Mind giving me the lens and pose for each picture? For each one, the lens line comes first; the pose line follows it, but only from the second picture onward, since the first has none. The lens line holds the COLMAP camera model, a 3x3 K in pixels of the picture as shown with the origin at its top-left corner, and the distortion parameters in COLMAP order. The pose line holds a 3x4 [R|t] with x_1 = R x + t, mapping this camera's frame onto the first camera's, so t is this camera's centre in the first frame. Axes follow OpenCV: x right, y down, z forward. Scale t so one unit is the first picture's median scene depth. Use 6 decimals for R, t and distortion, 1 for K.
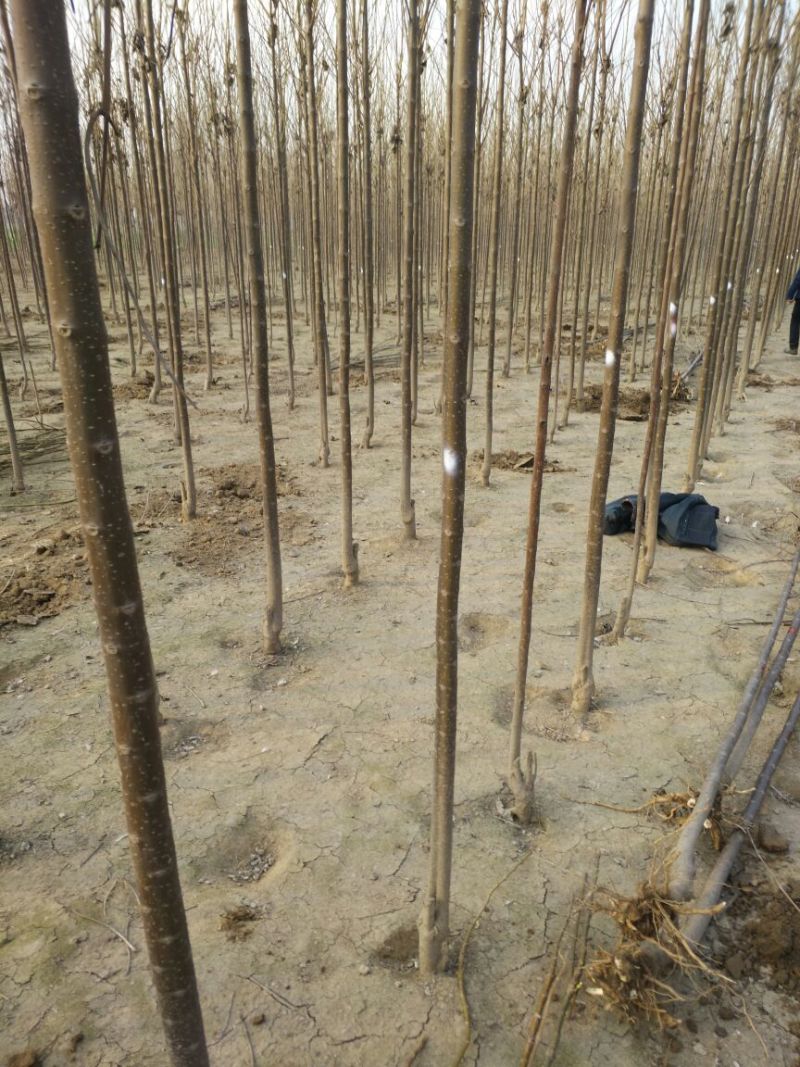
lens RADIAL K [[794.4, 0, 399.5], [0, 794.4, 528.5], [0, 0, 1]] dist [0.013350, -0.001352]
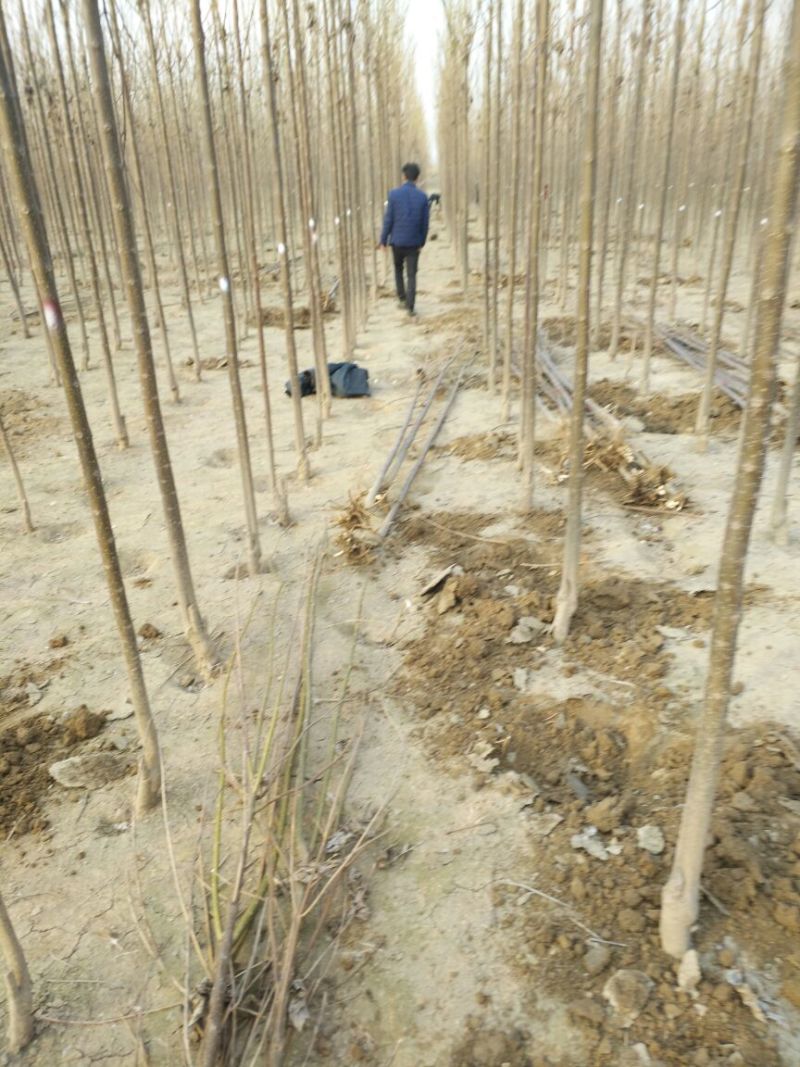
lens RADIAL K [[794.4, 0, 397.3], [0, 794.4, 536.6], [0, 0, 1]] dist [0.013350, -0.001352]
pose [[0.910846, -0.195784, 0.363356, -0.123370], [0.171013, 0.980234, 0.099481, 0.125917], [-0.375650, -0.028473, 0.926324, -0.336765]]
